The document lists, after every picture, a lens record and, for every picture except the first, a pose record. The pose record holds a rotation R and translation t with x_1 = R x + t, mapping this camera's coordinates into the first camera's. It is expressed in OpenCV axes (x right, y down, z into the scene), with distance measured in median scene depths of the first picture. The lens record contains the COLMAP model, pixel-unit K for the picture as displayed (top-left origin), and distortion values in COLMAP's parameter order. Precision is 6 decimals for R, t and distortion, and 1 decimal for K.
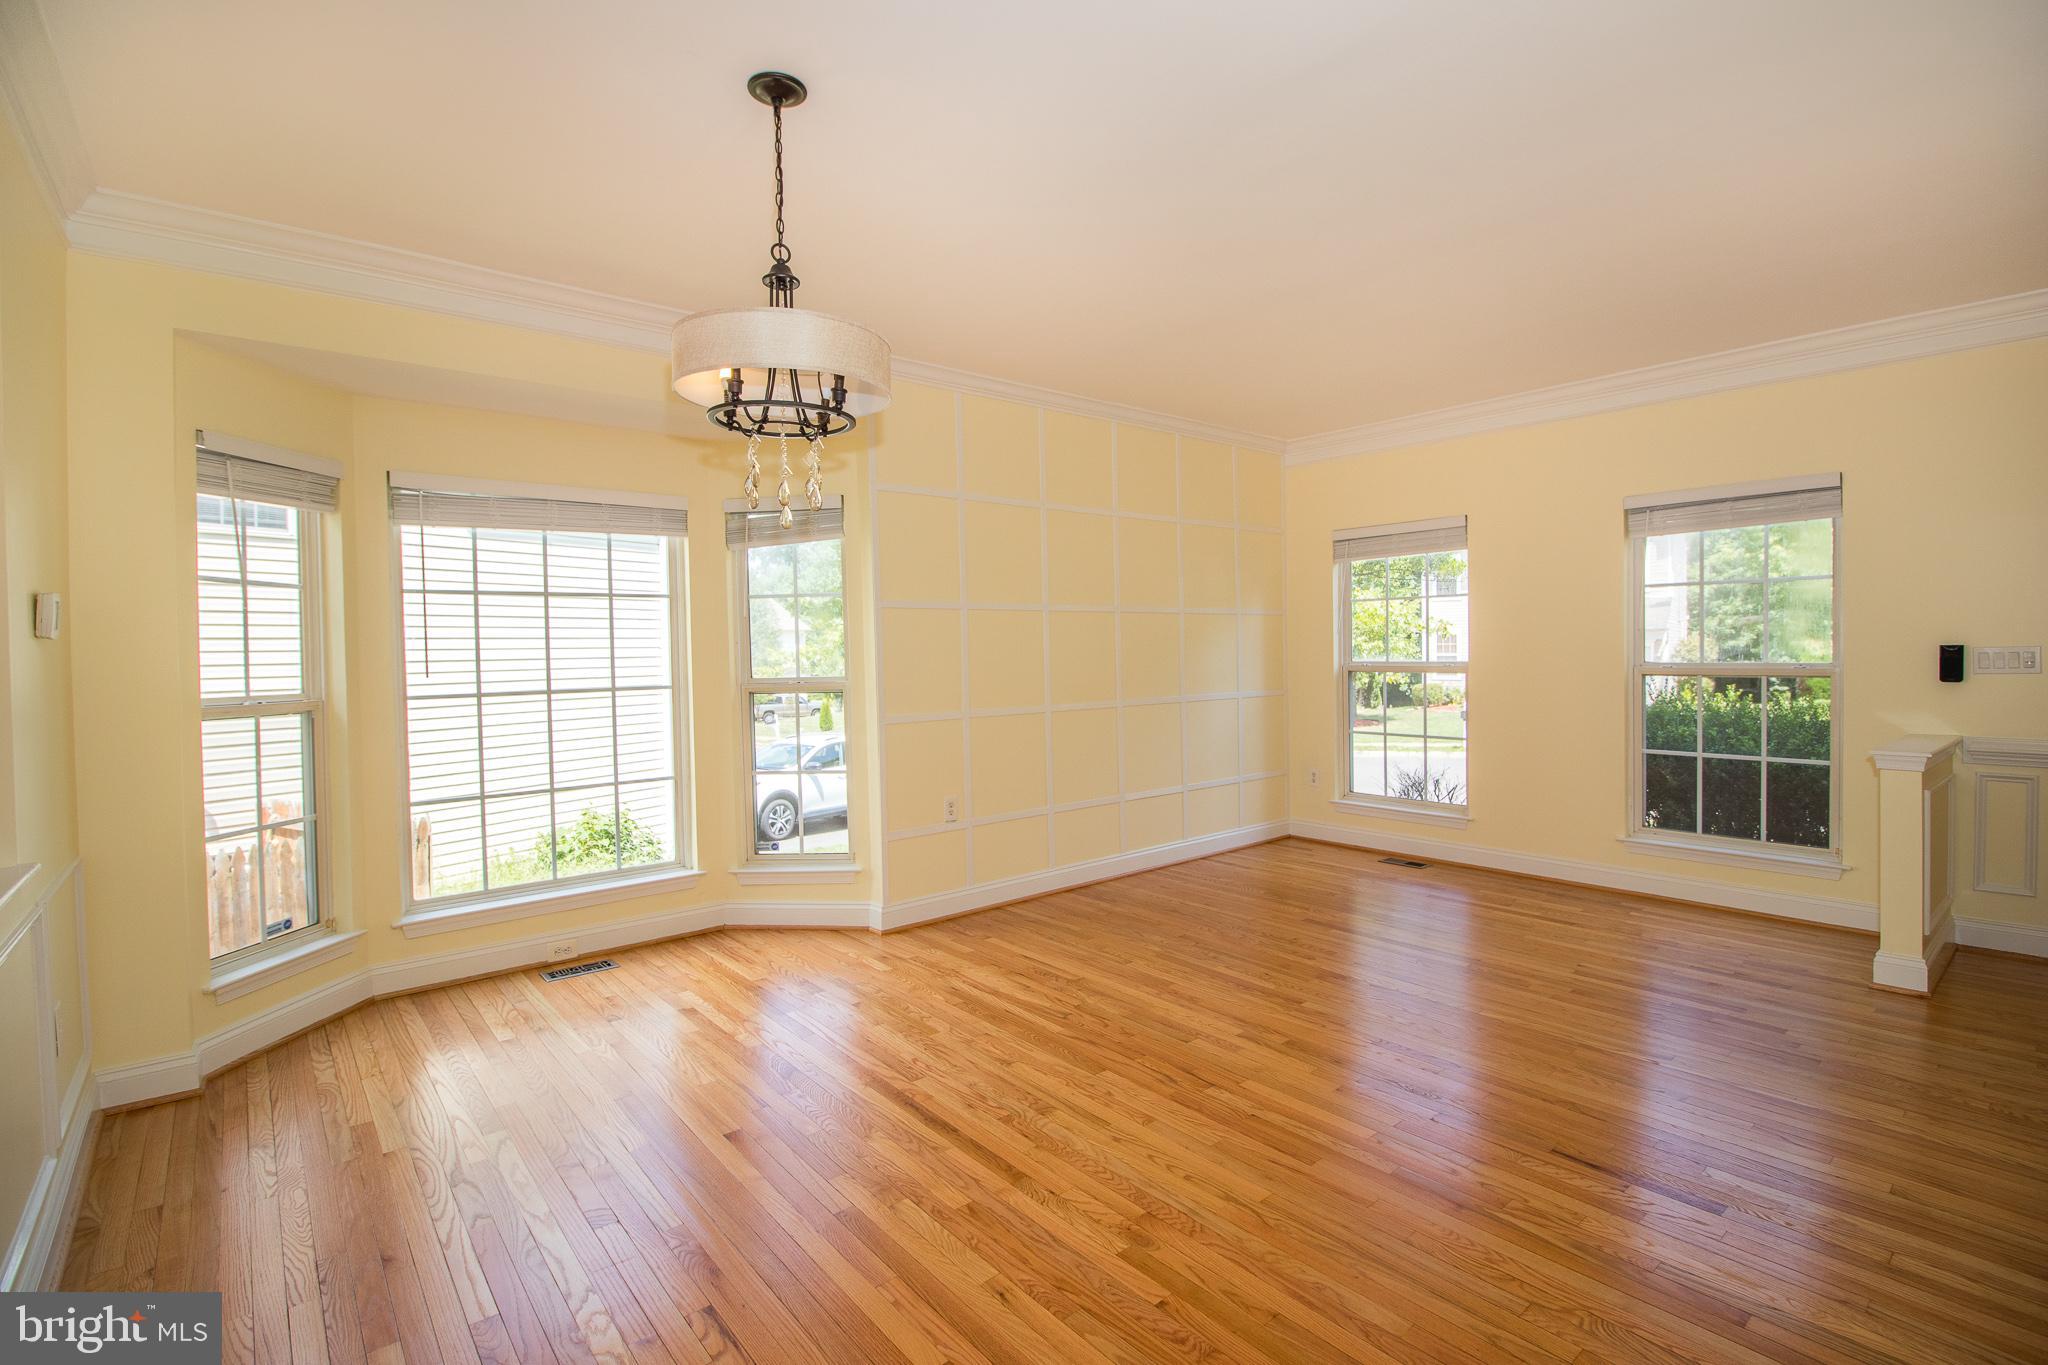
lens RADIAL K [[942.6, 0, 1024.7], [0, 942.6, 658.9], [0, 0, 1]] dist [-0.009787, -0.005978]
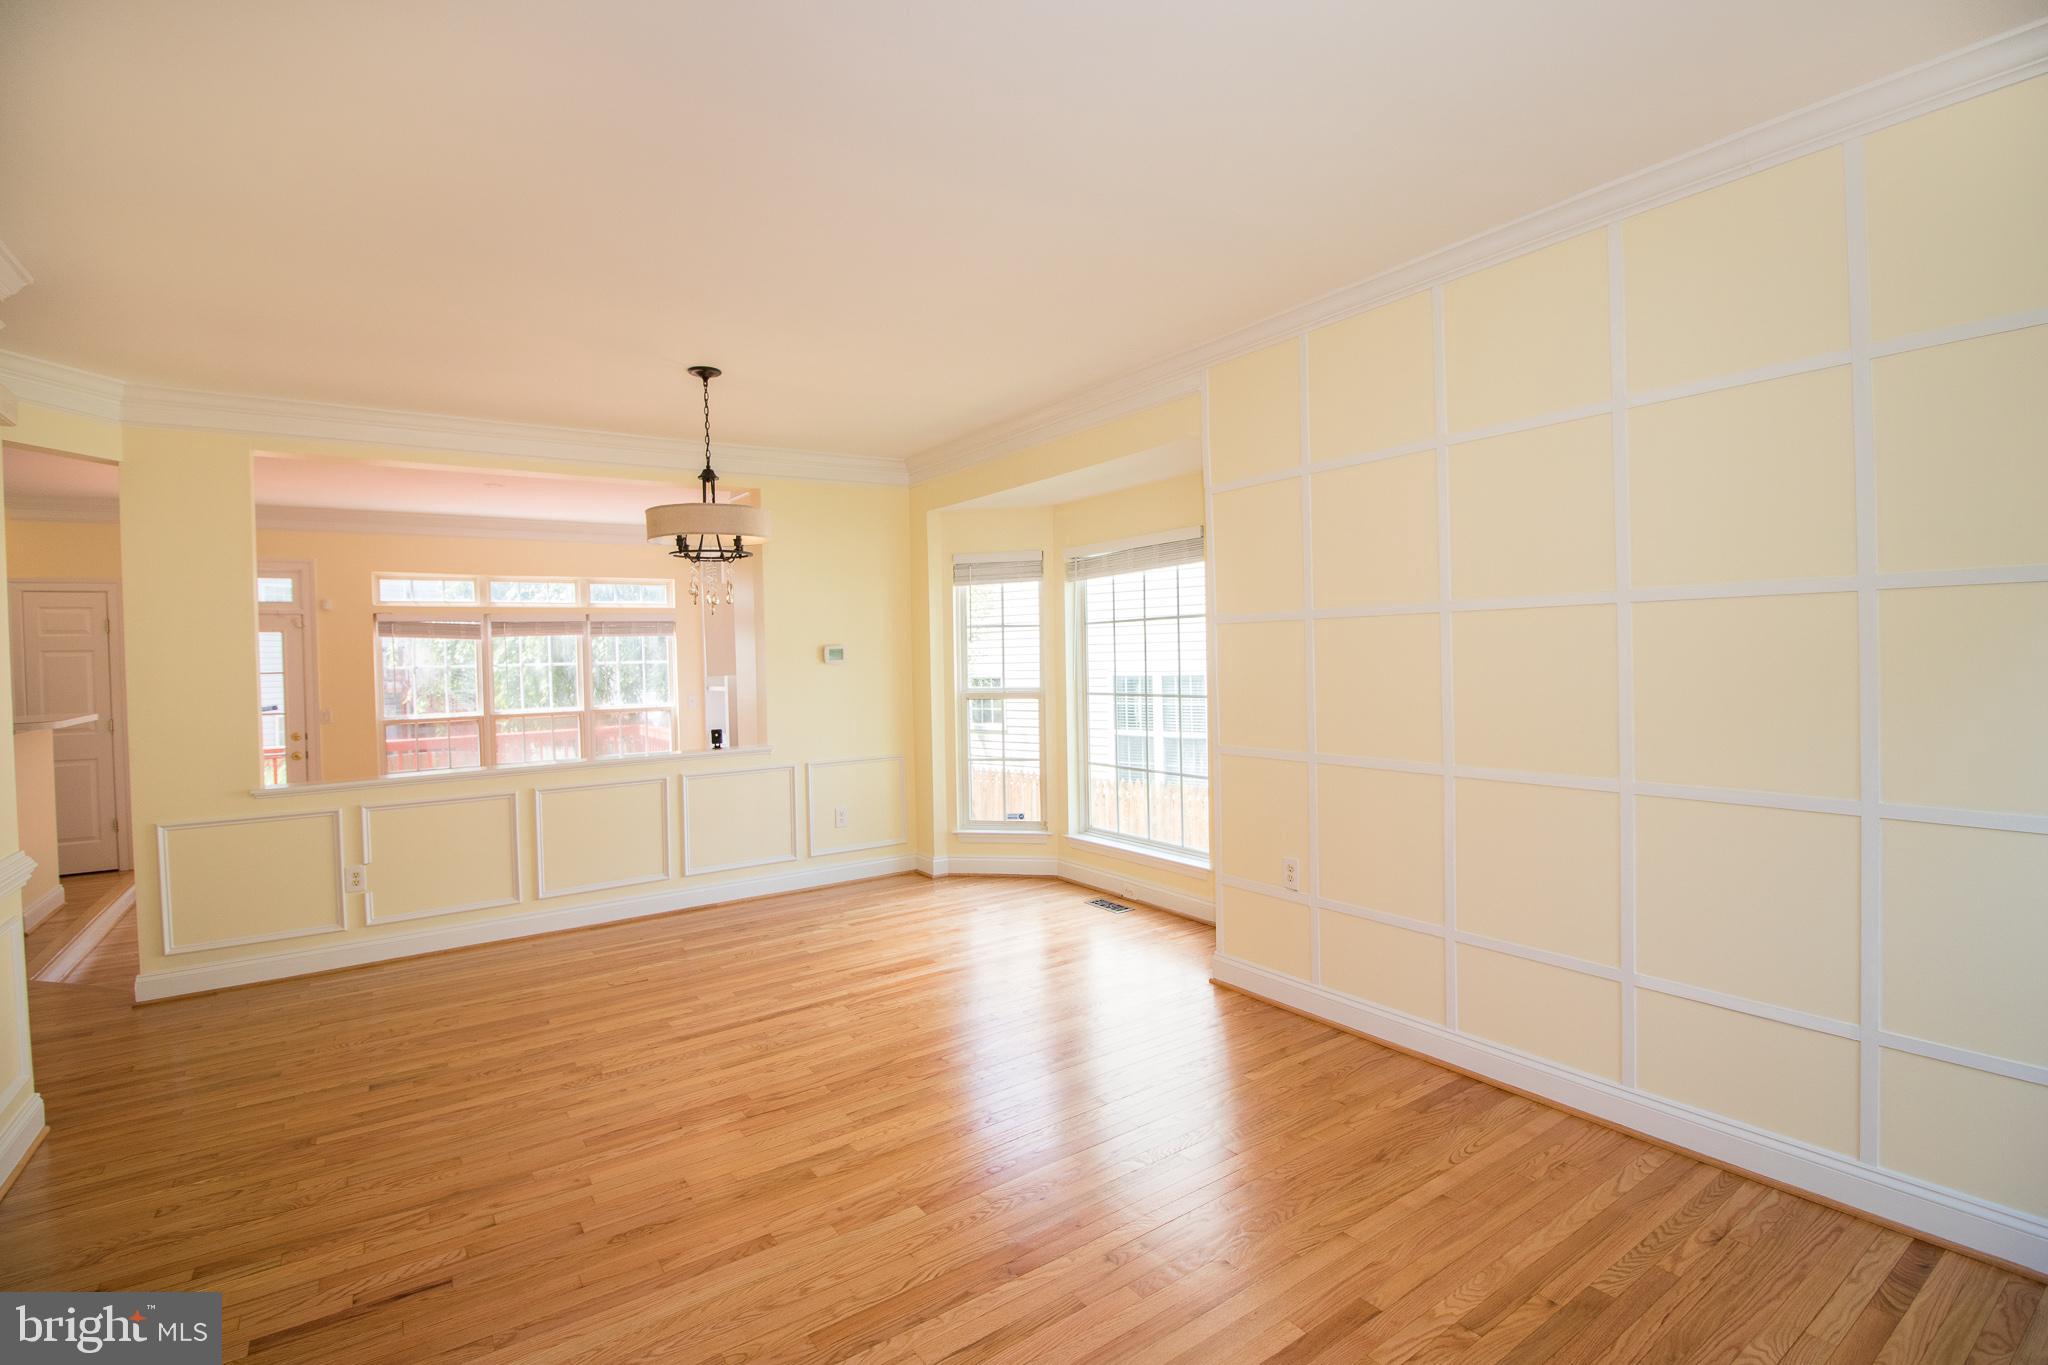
lens RADIAL K [[942.6, 0, 1027.7], [0, 942.6, 672.8], [0, 0, 1]] dist [-0.009787, -0.005978]
pose [[-0.081856, 0.038051, -0.995918, 0.861160], [0.015068, 0.999204, 0.036938, -0.049291], [0.996530, -0.011983, -0.082364, 1.014678]]
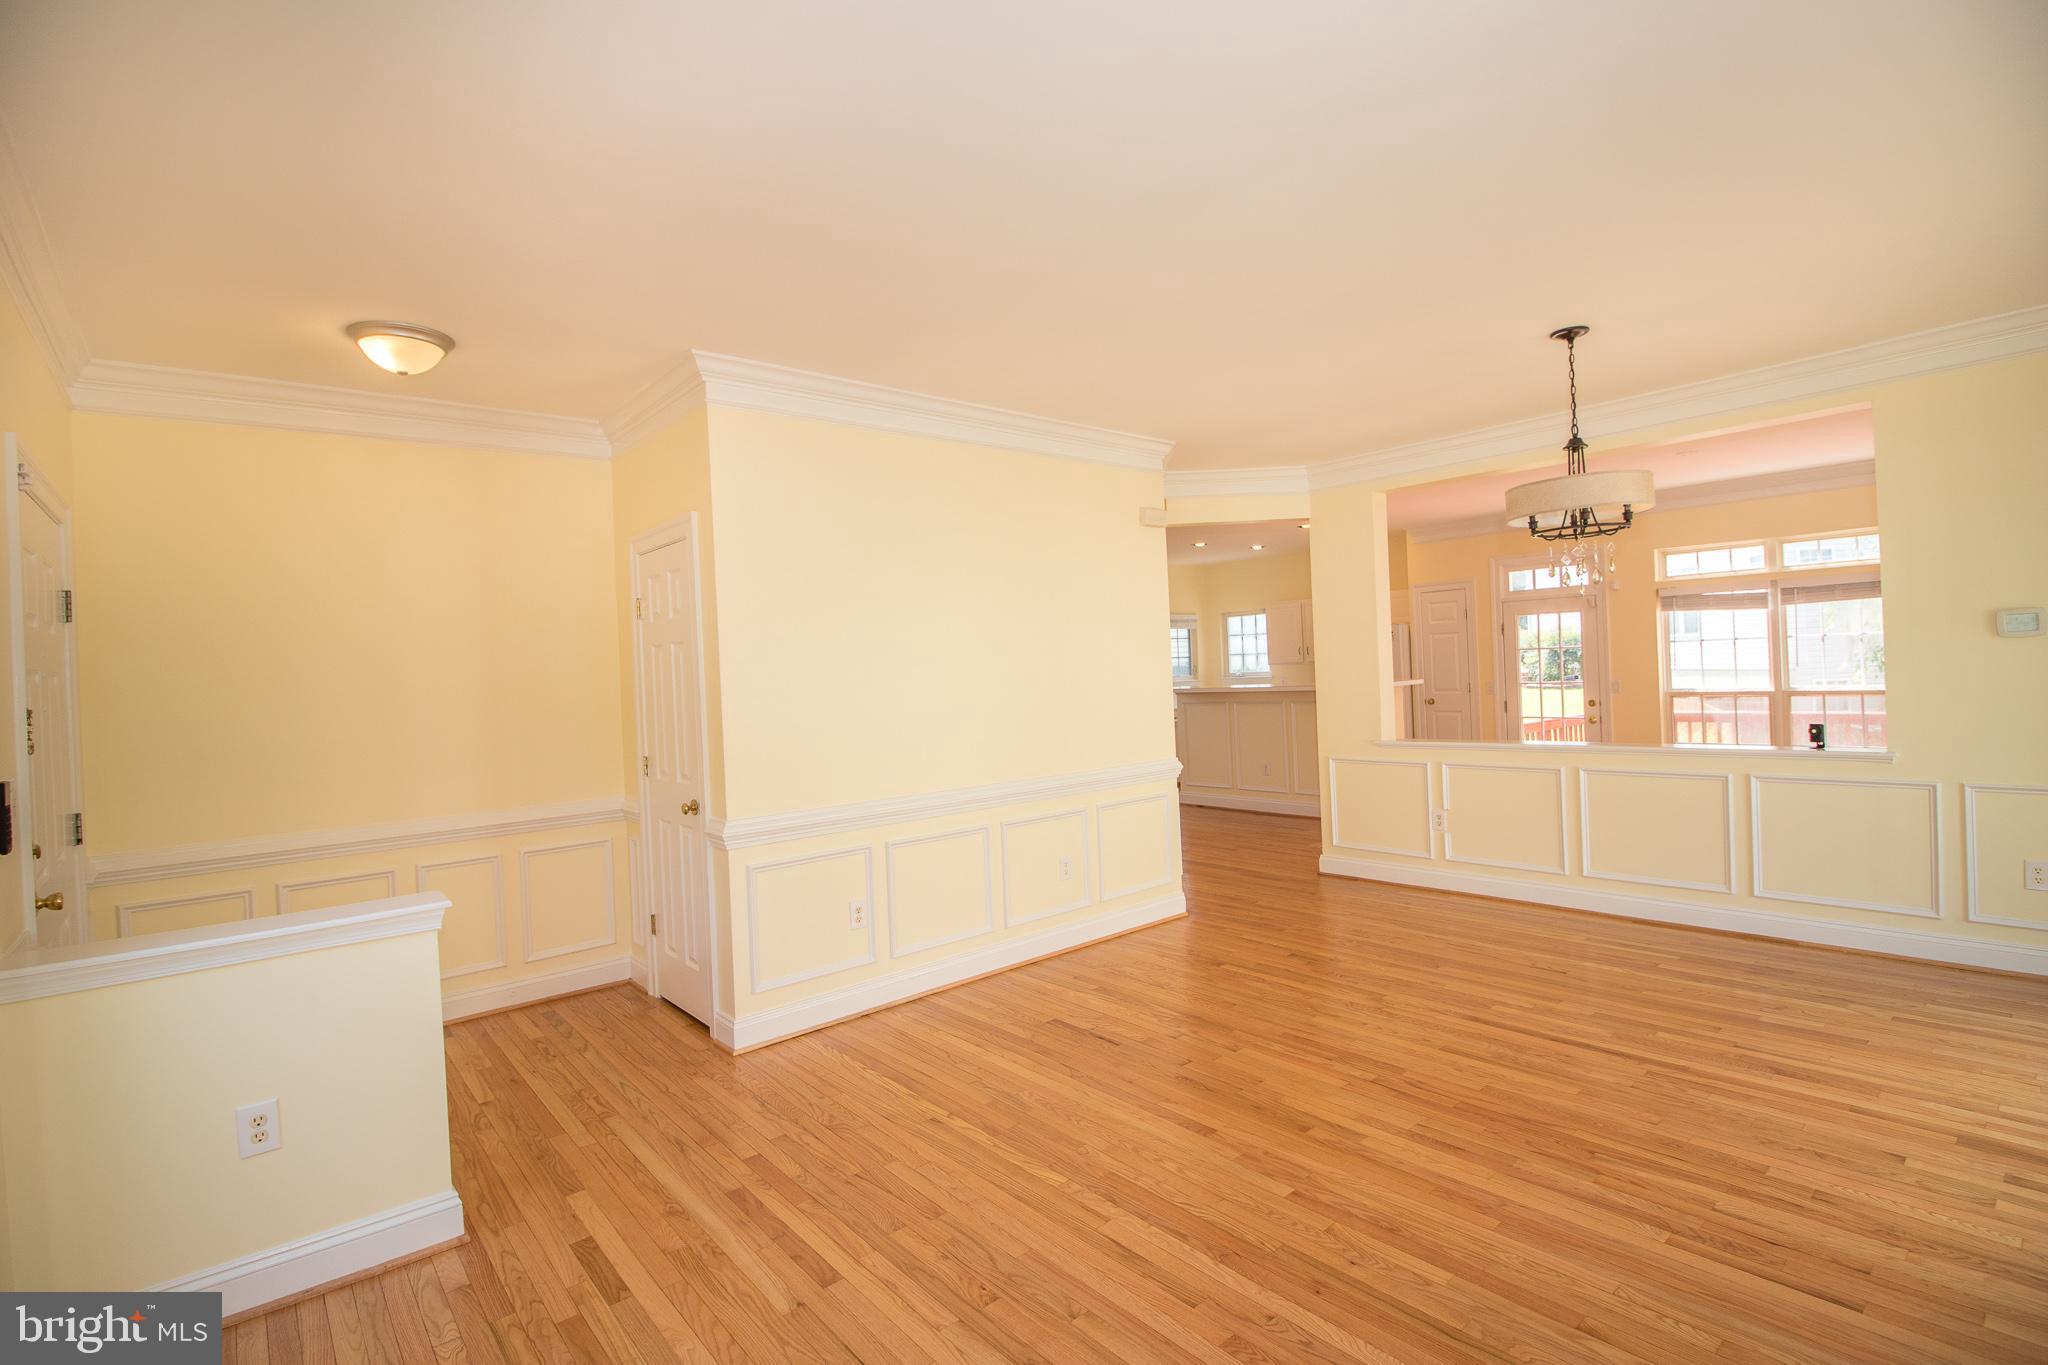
lens RADIAL K [[942.6, 0, 1022.9], [0, 942.6, 679.0], [0, 0, 1]] dist [-0.009787, -0.005978]
pose [[-0.998176, 0.059791, -0.008372, 0.431197], [0.059605, 0.998003, 0.020889, -0.050689], [0.009604, 0.020352, -0.999747, 1.524787]]
